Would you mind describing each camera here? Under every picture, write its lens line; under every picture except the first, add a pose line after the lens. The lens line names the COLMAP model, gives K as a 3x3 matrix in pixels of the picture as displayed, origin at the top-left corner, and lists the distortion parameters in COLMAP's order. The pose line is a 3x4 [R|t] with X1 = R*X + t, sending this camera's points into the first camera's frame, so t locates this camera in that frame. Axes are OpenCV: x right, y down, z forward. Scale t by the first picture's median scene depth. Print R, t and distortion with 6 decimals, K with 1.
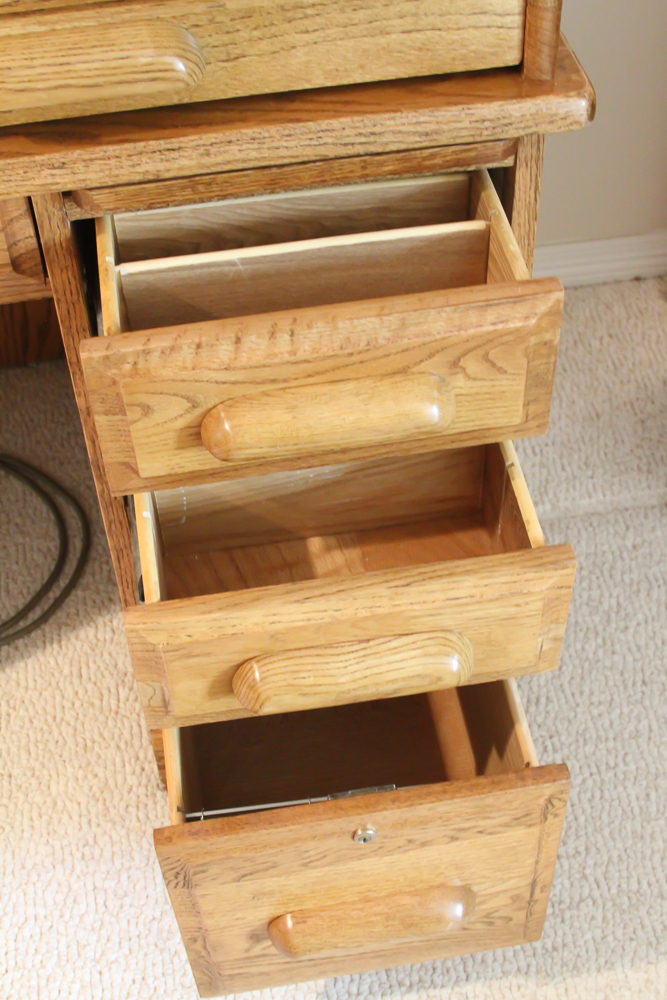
lens RADIAL K [[1384.4, 0, 335.7], [0, 1384.4, 502.1], [0, 0, 1]] dist [-0.142072, 0.000000]
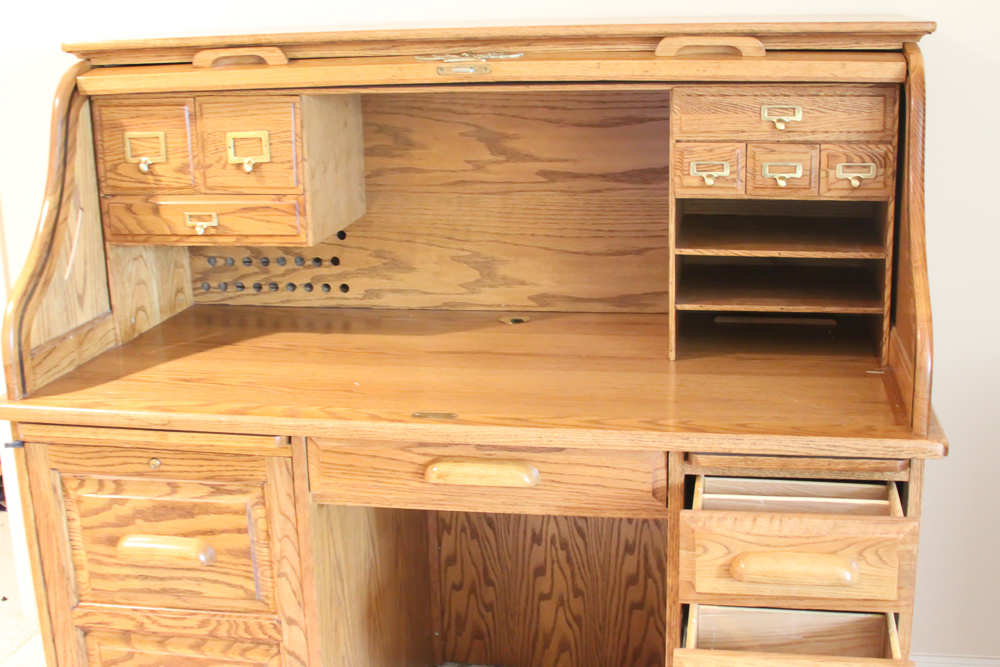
lens RADIAL K [[1284.3, 0, 496.6], [0, 1284.3, 335.0], [0, 0, 1]] dist [-0.144700, 0.000000]
pose [[0.936365, 0.086808, -0.340124, 0.186751], [-0.257299, 0.828843, -0.496806, 0.679936], [0.238783, 0.552705, 0.798436, -0.760148]]
